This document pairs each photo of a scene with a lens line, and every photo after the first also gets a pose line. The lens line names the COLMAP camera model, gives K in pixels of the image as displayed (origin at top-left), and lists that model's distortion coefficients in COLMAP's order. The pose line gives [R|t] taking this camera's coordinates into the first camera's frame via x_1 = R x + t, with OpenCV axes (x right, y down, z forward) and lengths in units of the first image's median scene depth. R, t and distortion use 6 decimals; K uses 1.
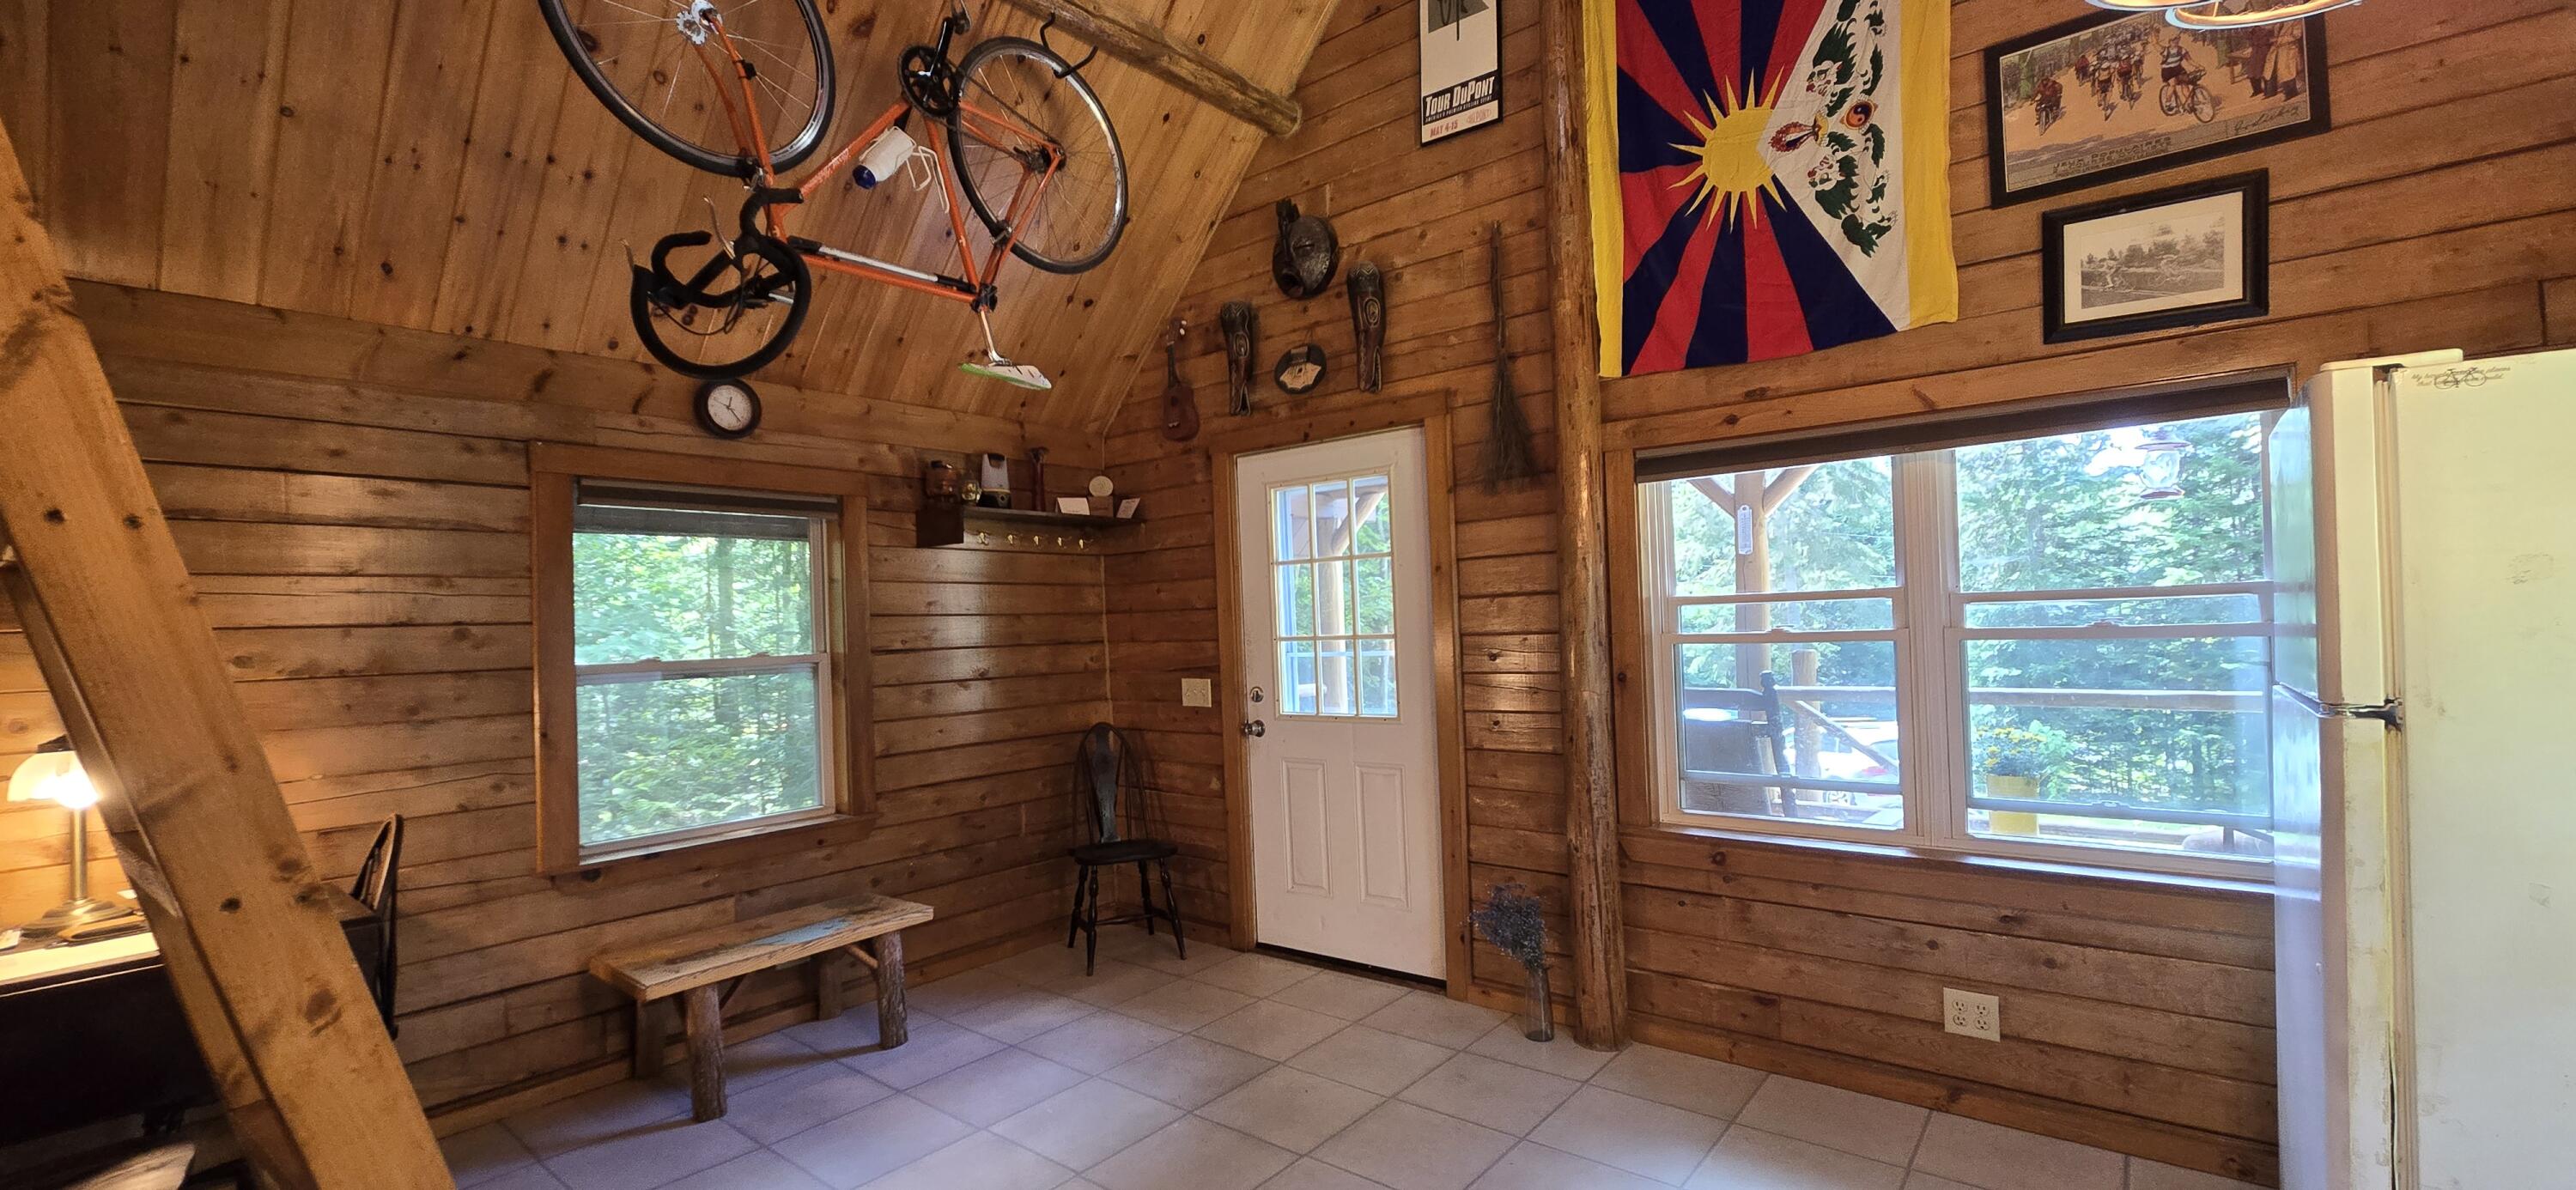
lens RADIAL K [[1057.8, 0, 1264.7], [0, 1057.8, 607.9], [0, 0, 1]] dist [0.008268, 0.000271]
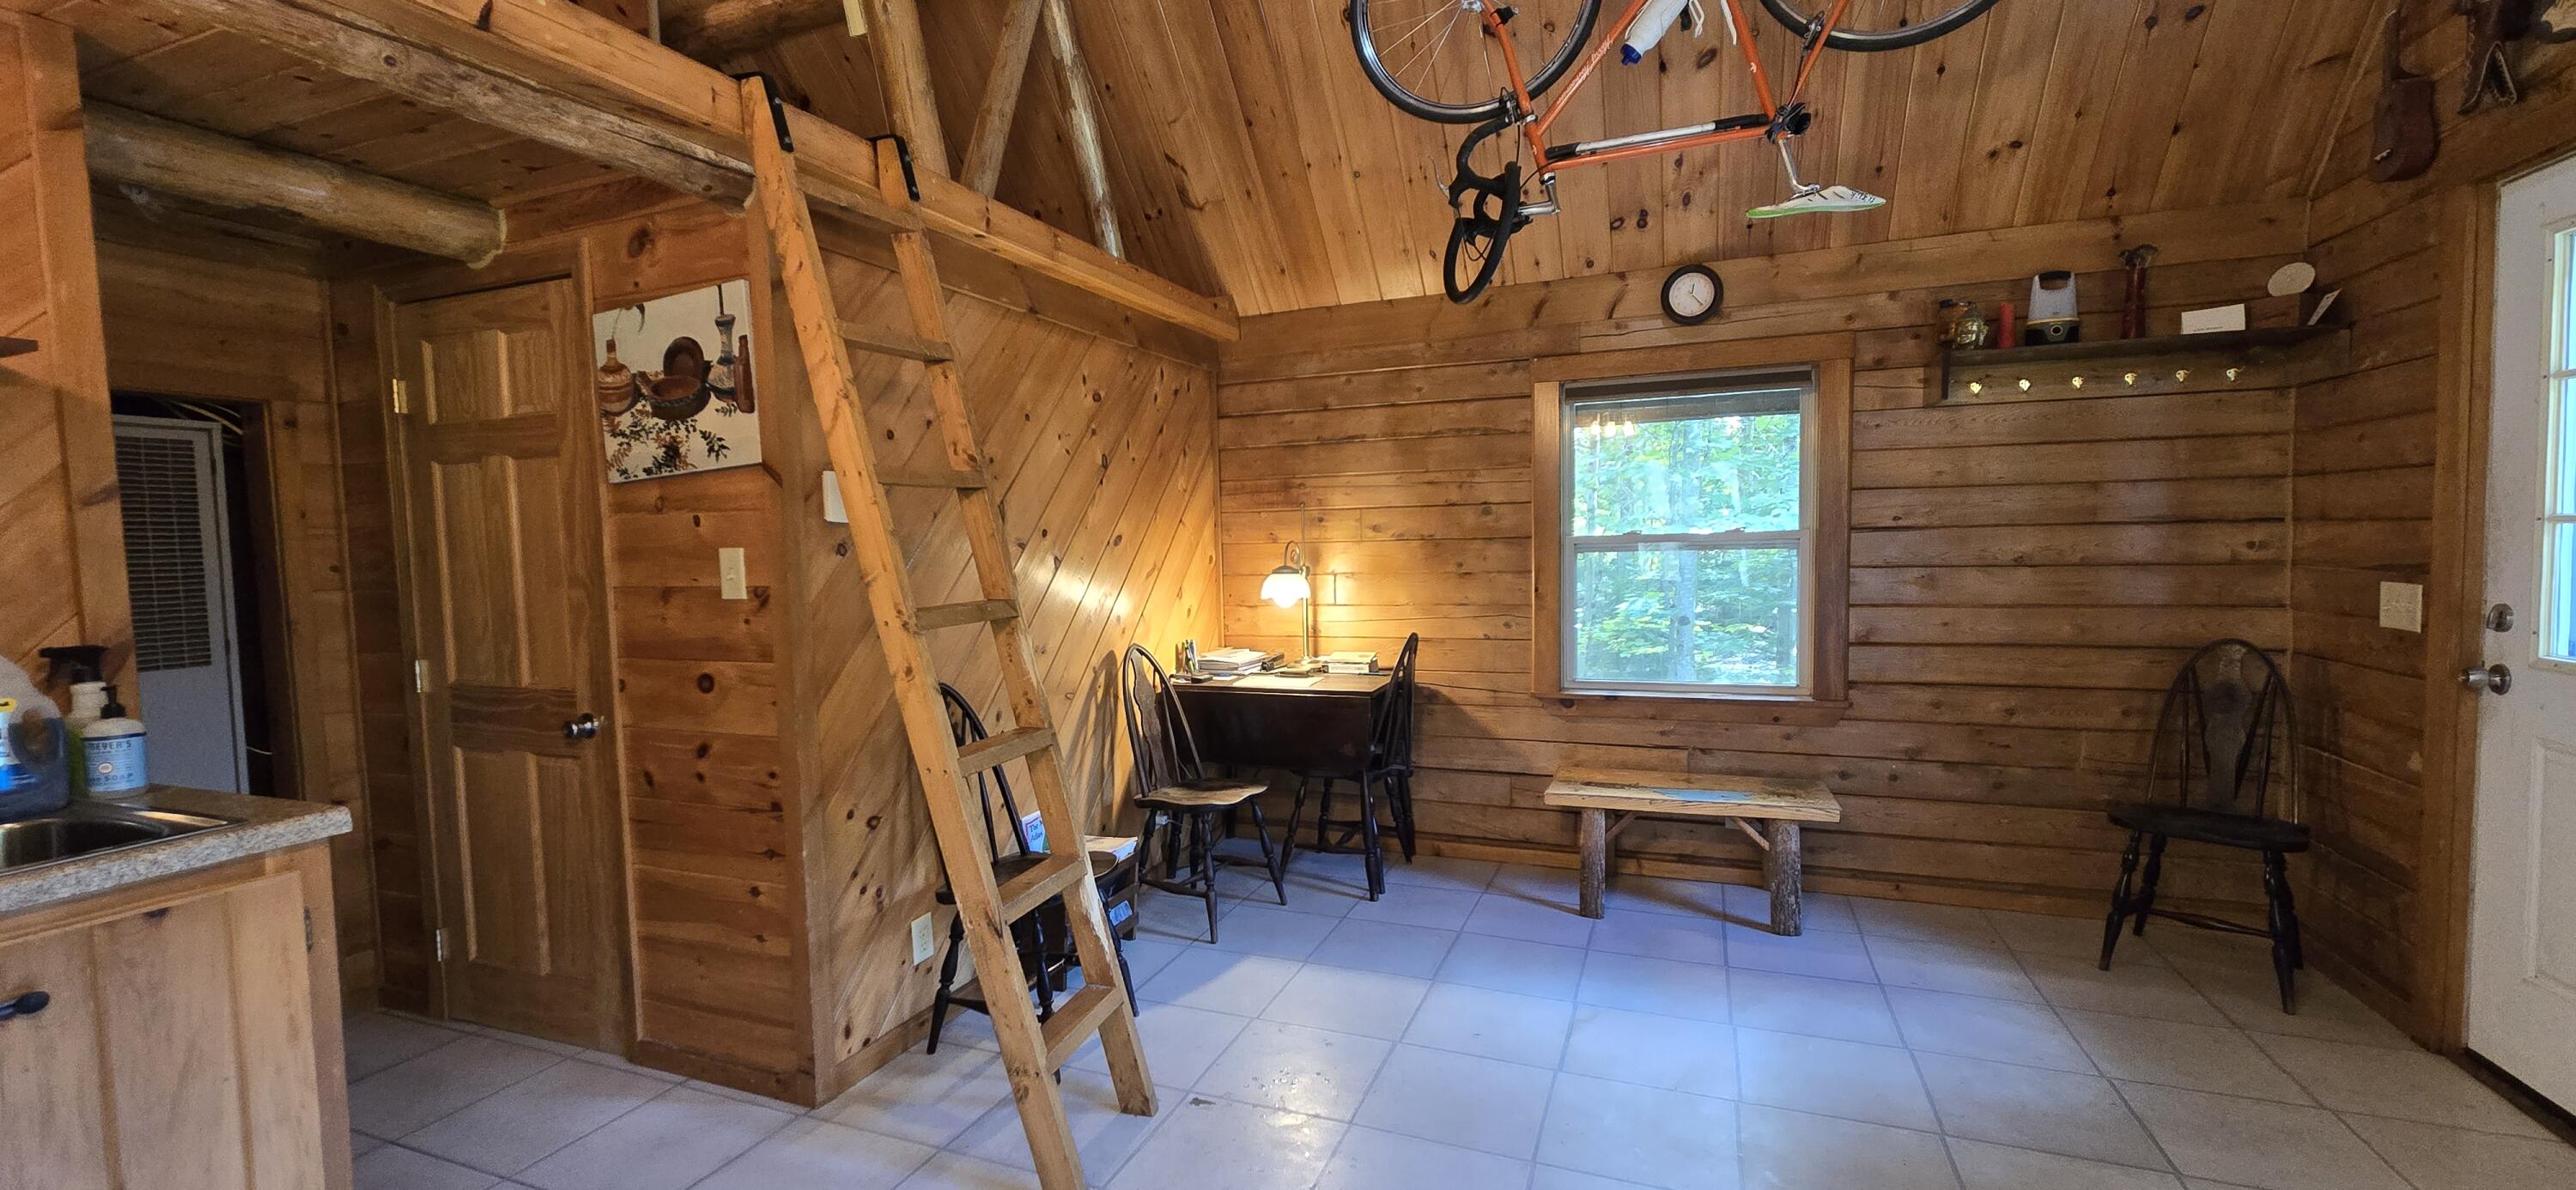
lens RADIAL K [[1057.8, 0, 1258.7], [0, 1057.8, 607.2], [0, 0, 1]] dist [0.008268, 0.000271]
pose [[0.303296, 0.087384, -0.948881, 0.352360], [0.027208, 0.994586, 0.100290, 0.002707], [0.952508, -0.056235, 0.299277, 0.230559]]
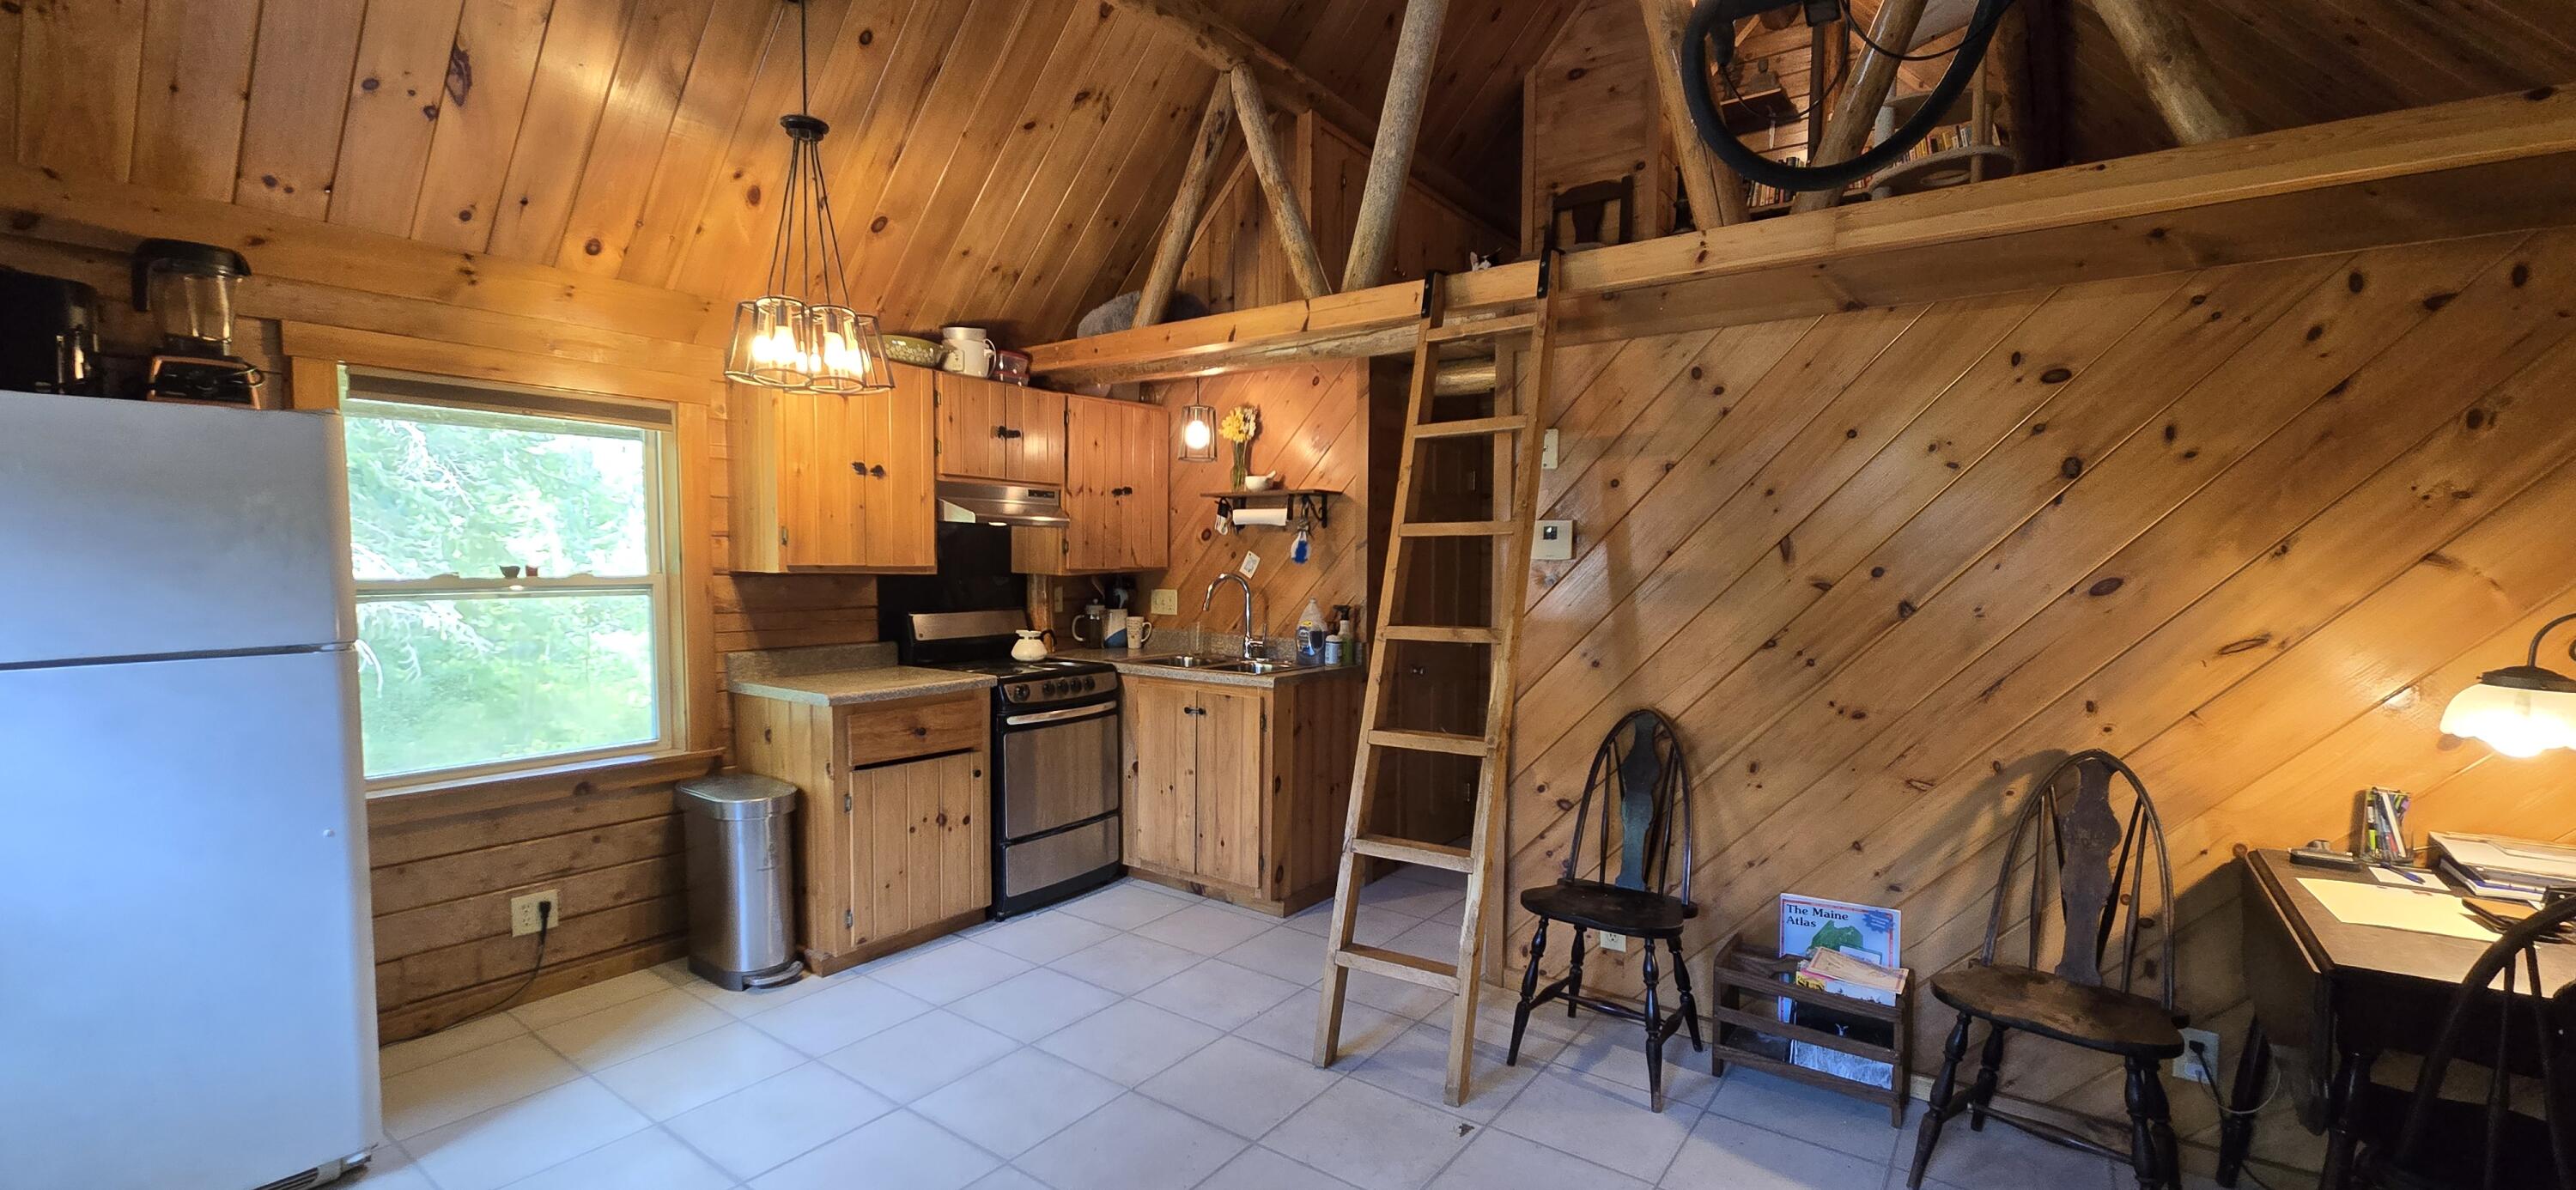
lens RADIAL K [[1057.8, 0, 1268.8], [0, 1057.8, 611.2], [0, 0, 1]] dist [0.008268, 0.000271]
pose [[-0.997903, 0.032312, -0.056088, -0.074993], [0.030051, 0.998720, 0.040689, 0.008896], [0.057331, 0.038918, -0.997596, 0.986360]]
